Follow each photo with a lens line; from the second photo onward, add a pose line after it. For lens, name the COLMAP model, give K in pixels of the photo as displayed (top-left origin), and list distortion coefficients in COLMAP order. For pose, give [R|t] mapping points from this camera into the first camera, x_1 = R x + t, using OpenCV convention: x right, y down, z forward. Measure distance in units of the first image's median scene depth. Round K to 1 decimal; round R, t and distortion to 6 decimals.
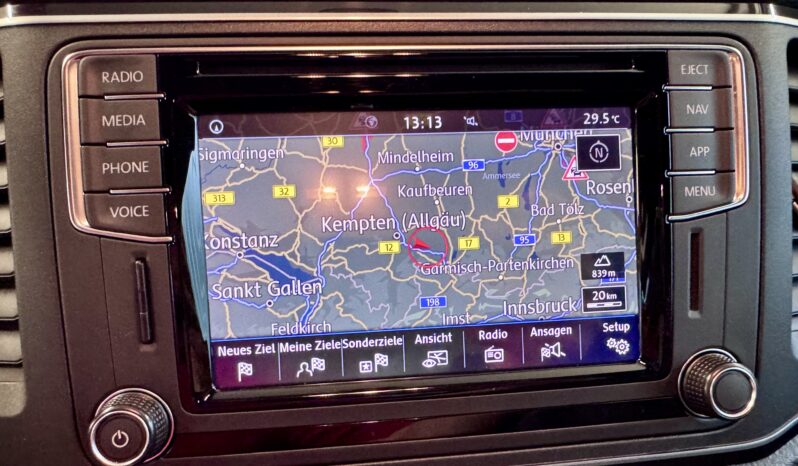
lens RADIAL K [[572.7, 0, 398.3], [0, 572.7, 235.5], [0, 0, 1]] dist [0.001629, -0.008947]
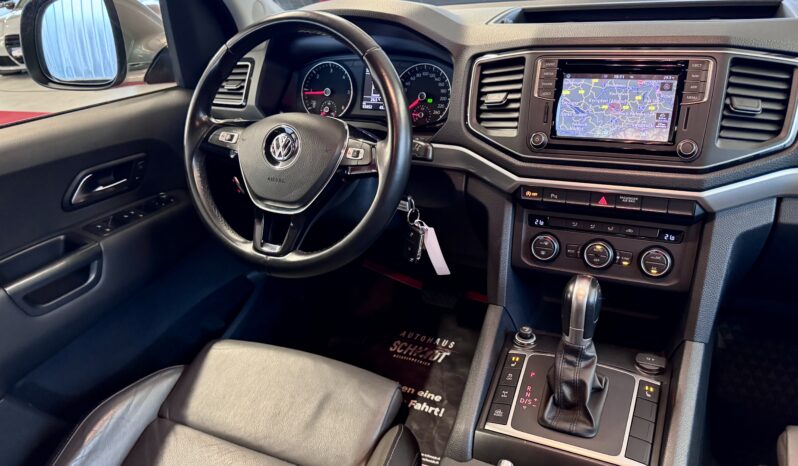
lens RADIAL K [[572.7, 0, 396.7], [0, 572.7, 232.1], [0, 0, 1]] dist [0.001629, -0.008947]
pose [[0.841490, 0.170590, -0.512634, 0.986461], [-0.169500, 0.984296, 0.049310, 0.955335], [0.512995, 0.045398, 0.857190, -3.250976]]
